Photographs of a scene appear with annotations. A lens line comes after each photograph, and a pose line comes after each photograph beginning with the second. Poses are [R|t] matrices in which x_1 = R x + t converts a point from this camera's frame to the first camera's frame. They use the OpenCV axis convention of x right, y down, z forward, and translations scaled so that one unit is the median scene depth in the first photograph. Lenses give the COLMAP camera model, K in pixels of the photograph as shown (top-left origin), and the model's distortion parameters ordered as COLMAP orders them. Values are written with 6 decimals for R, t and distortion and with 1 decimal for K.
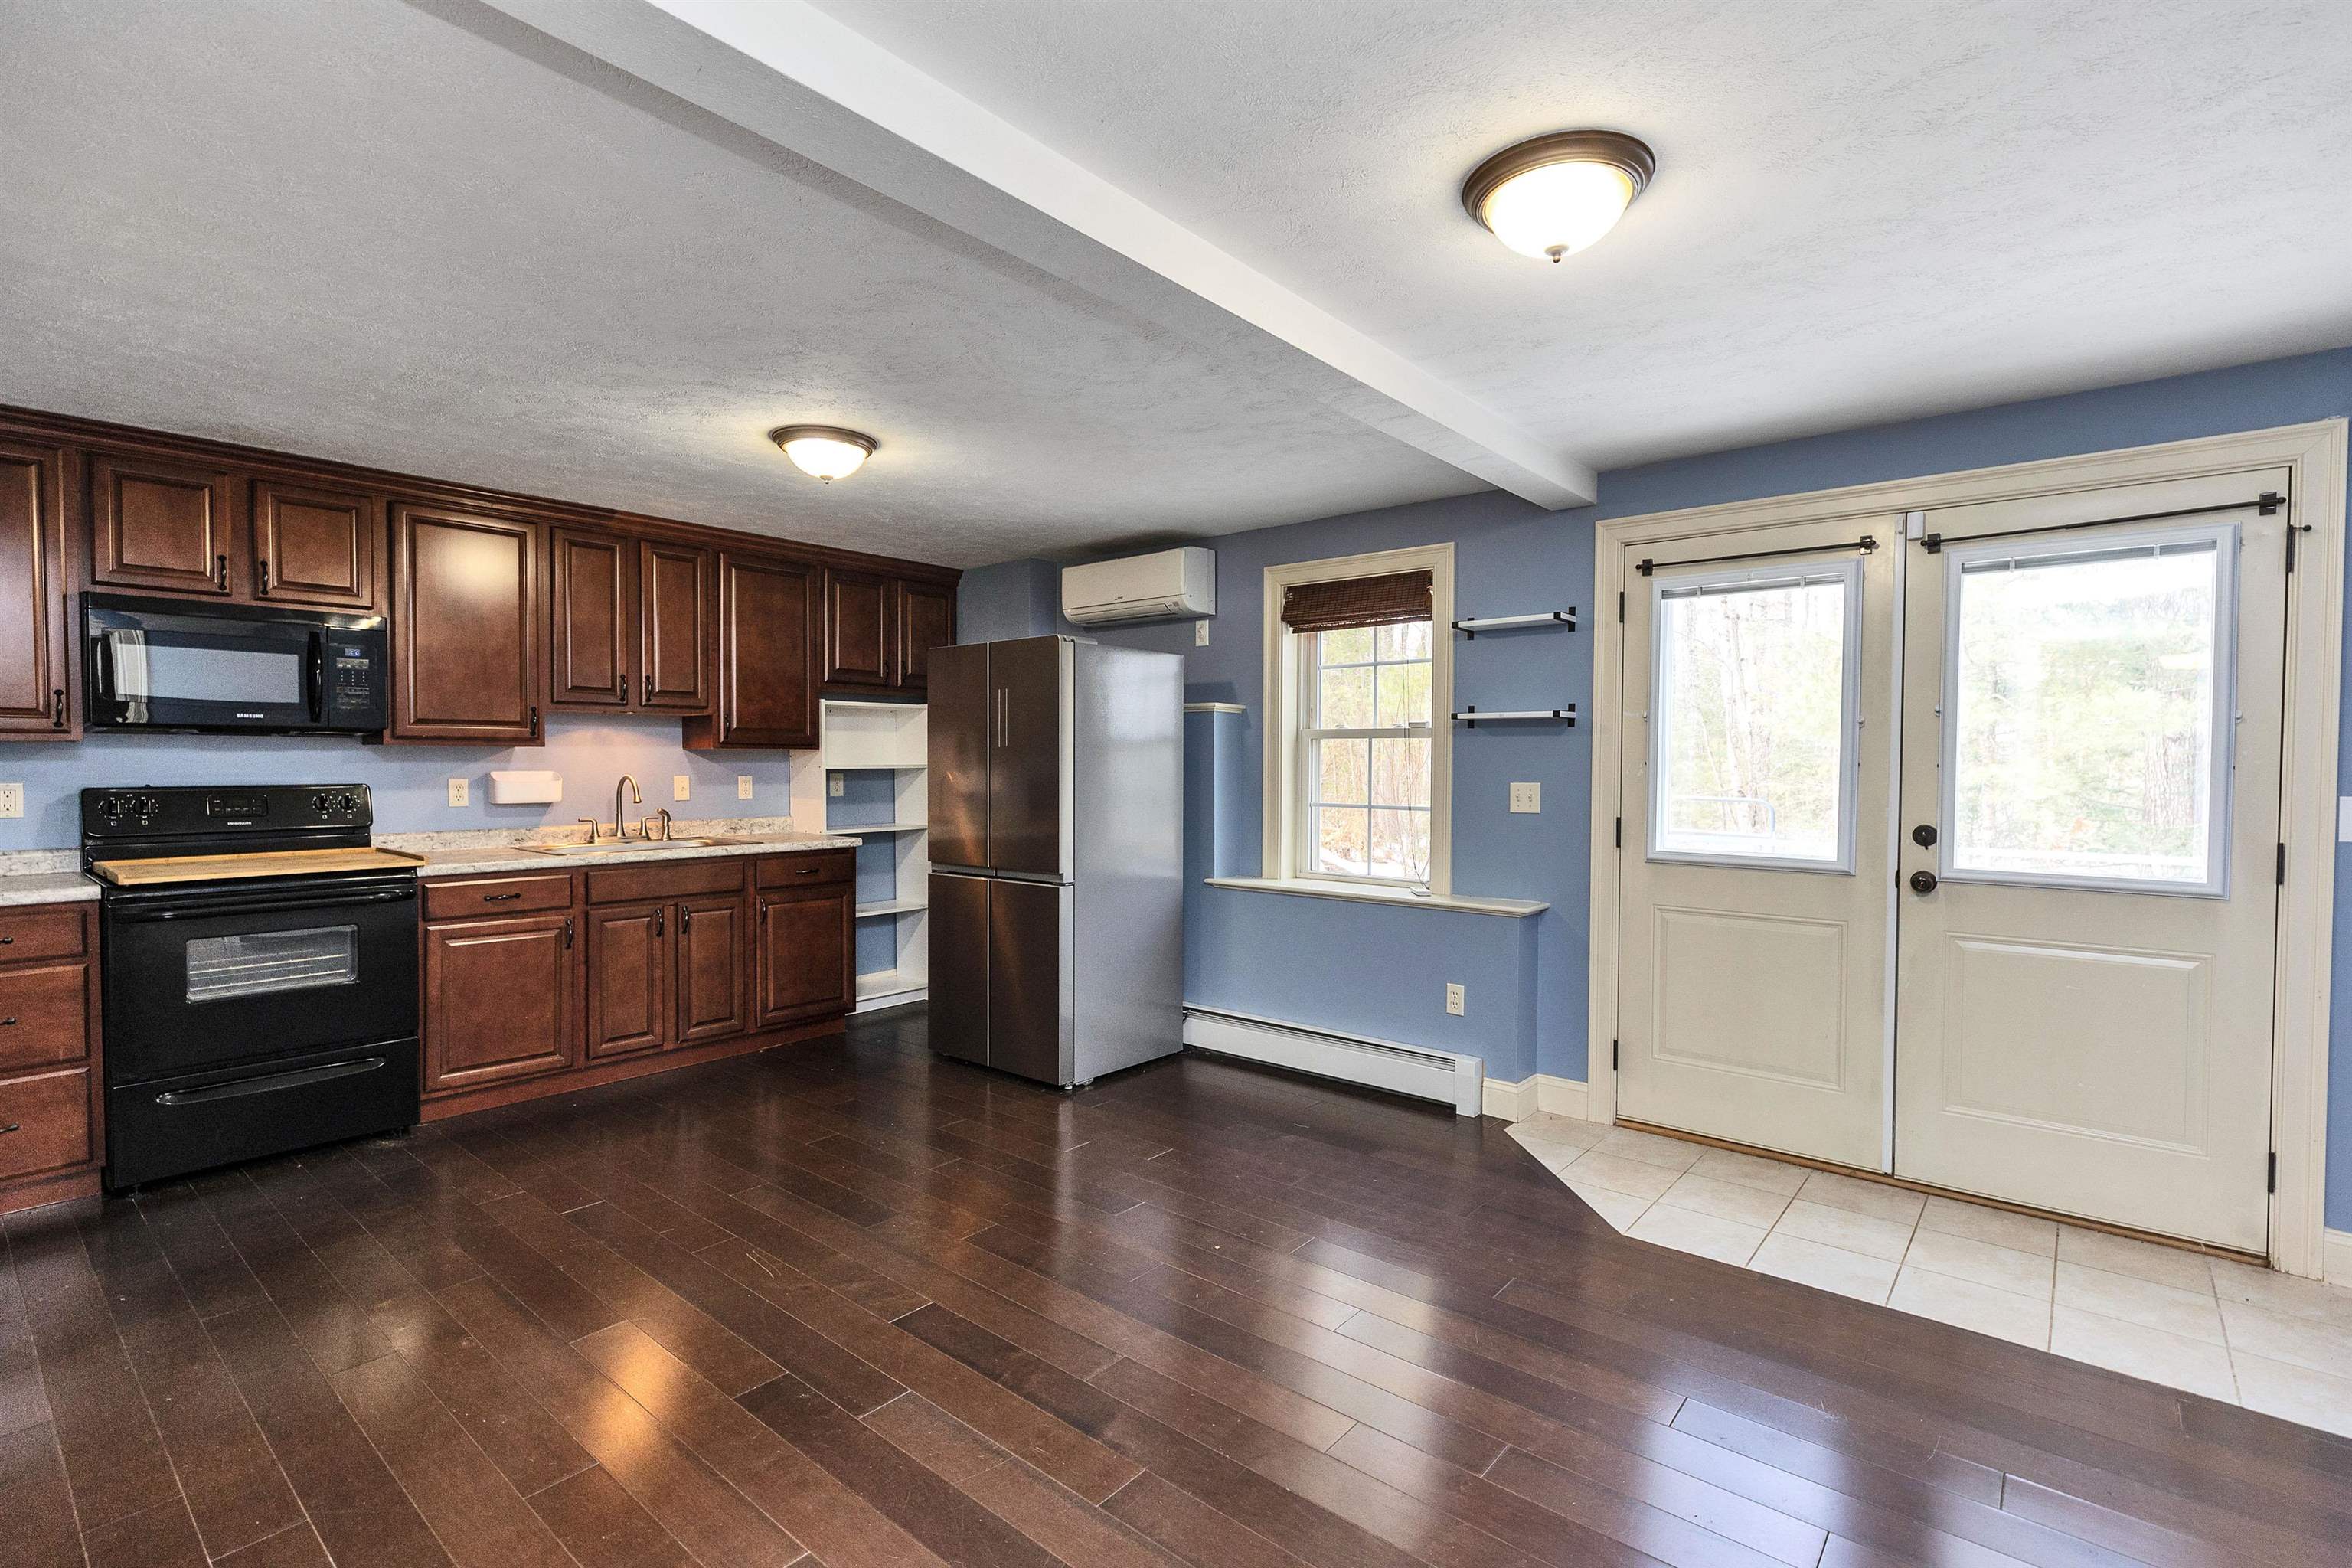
lens RADIAL K [[1076.1, 0, 1176.0], [0, 1076.1, 784.0], [0, 0, 1]] dist [0.001223, -0.000246]
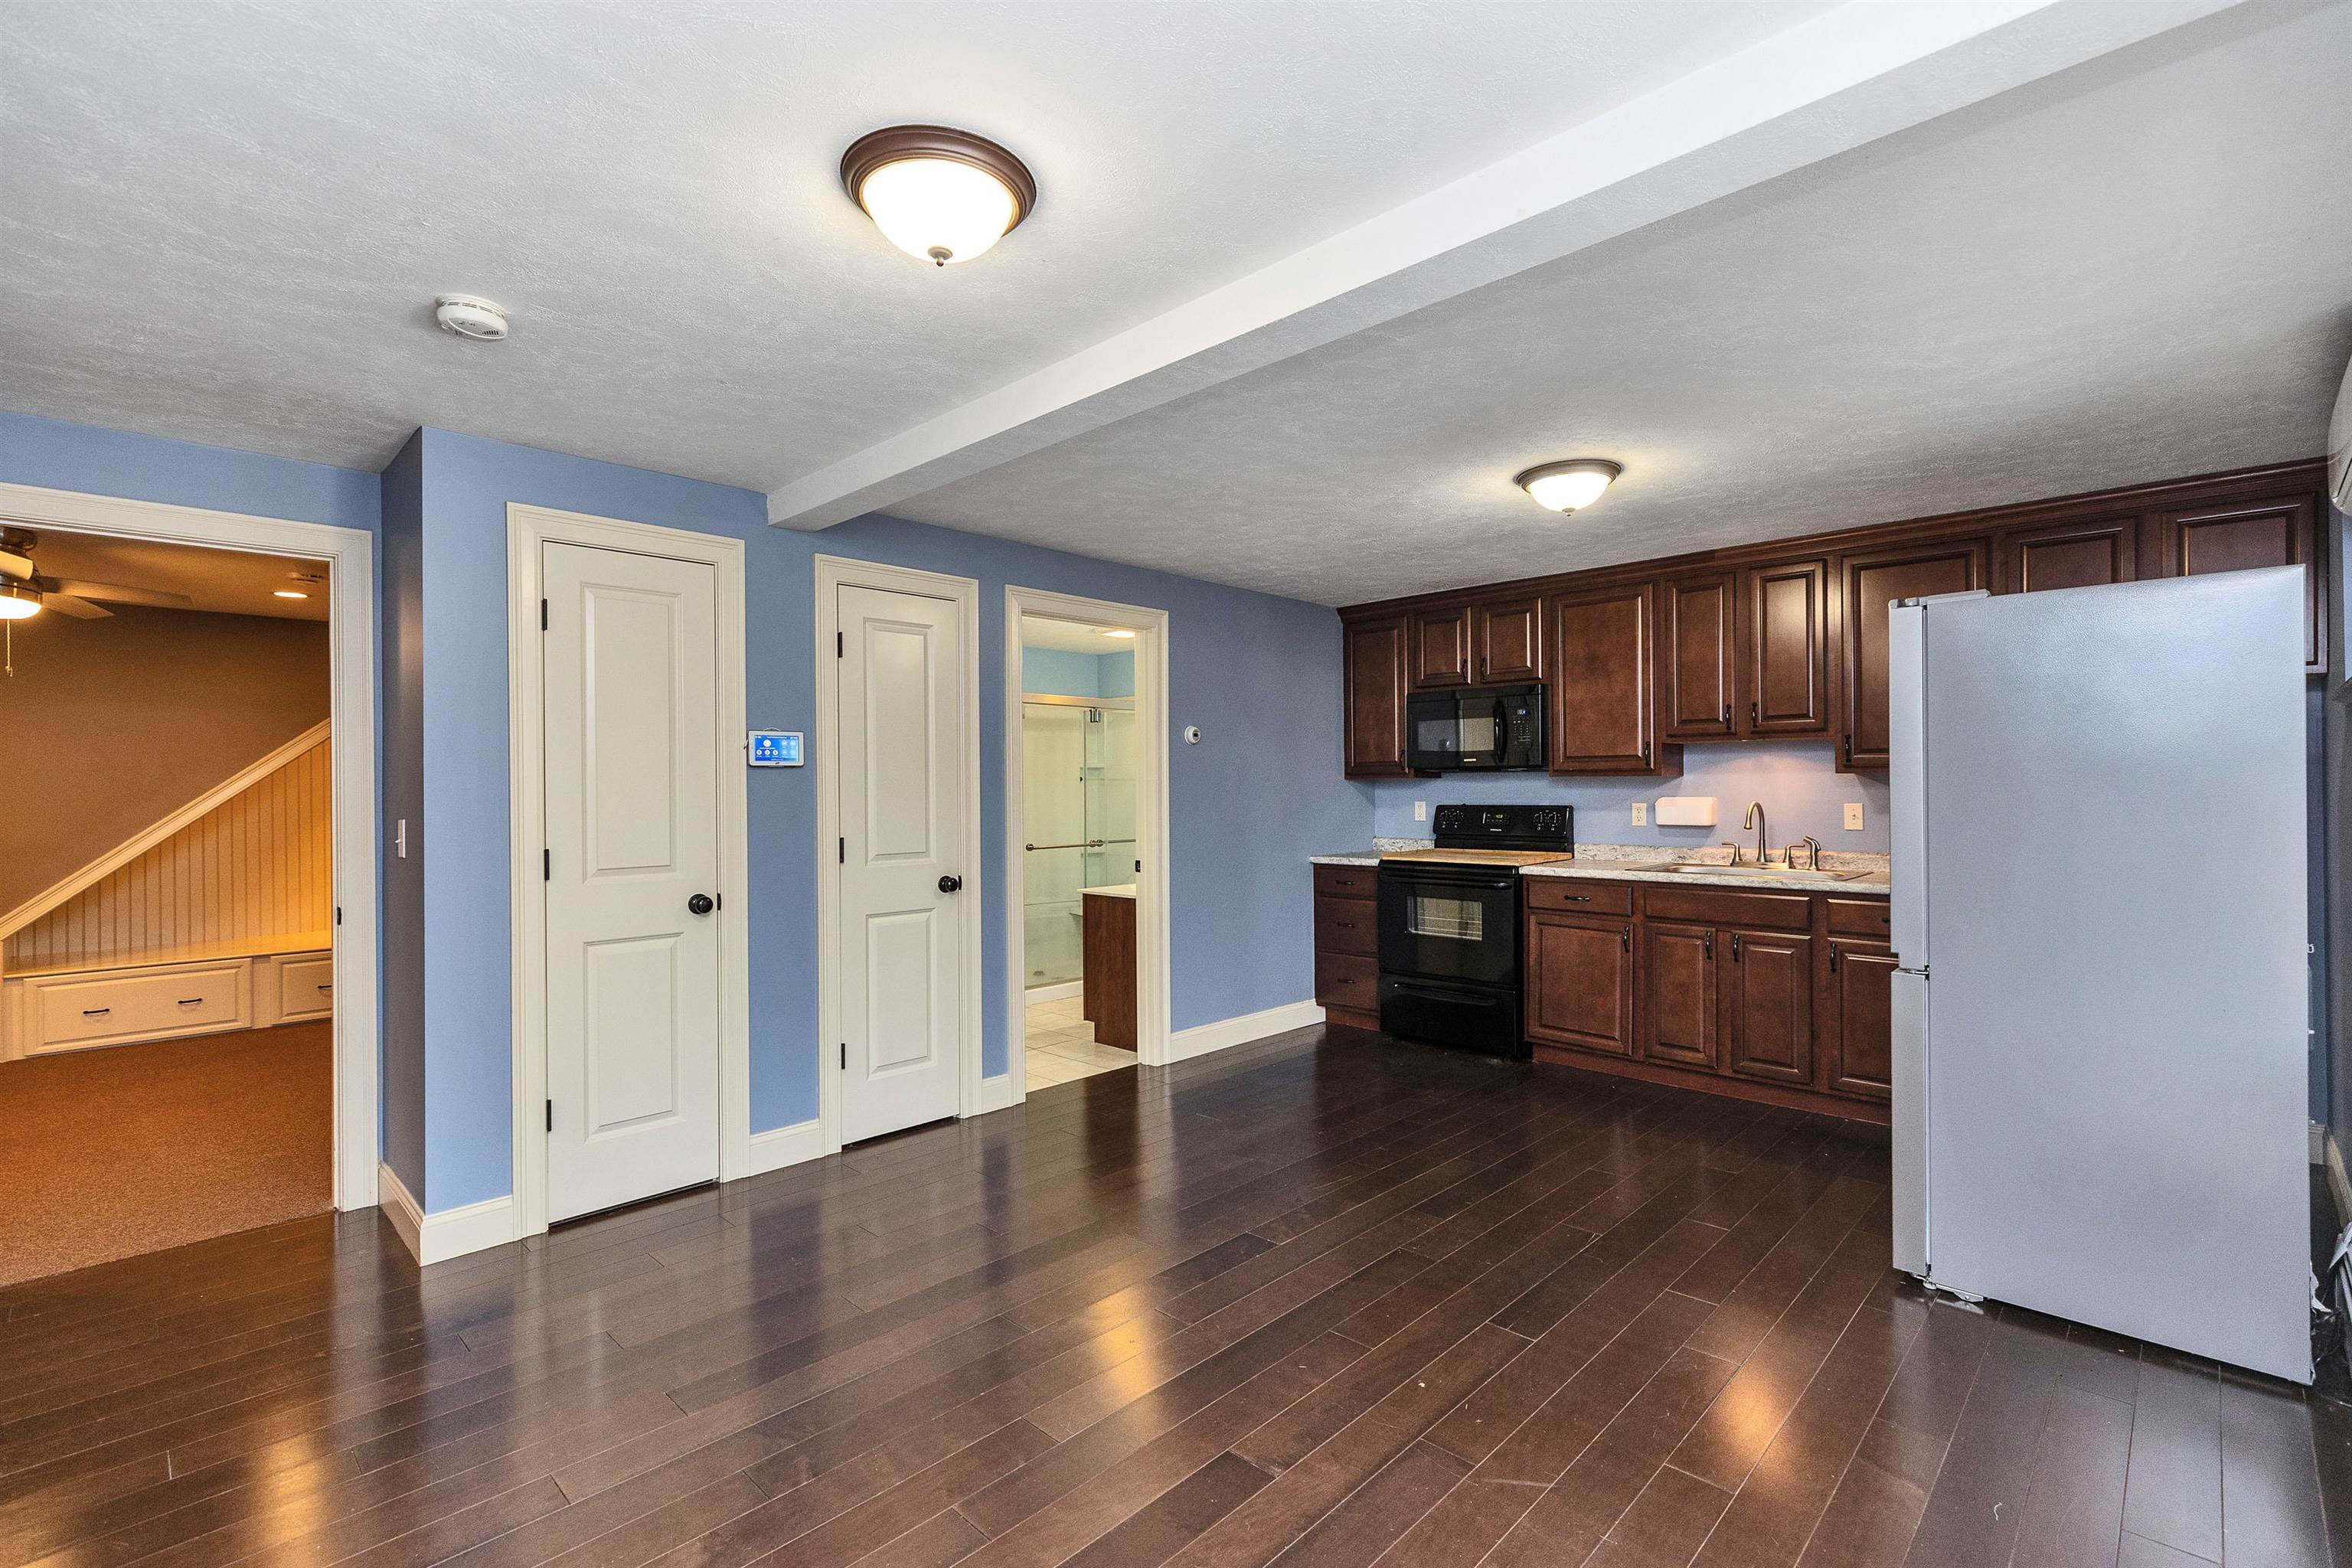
lens RADIAL K [[1047.8, 0, 1176.0], [0, 1047.8, 784.0], [0, 0, 1]] dist [0.000182, -0.001321]
pose [[-0.058940, -0.007149, -0.998236, 0.575882], [-0.016827, 0.999839, -0.006167, -0.010723], [0.998120, 0.016434, -0.059051, 0.580625]]
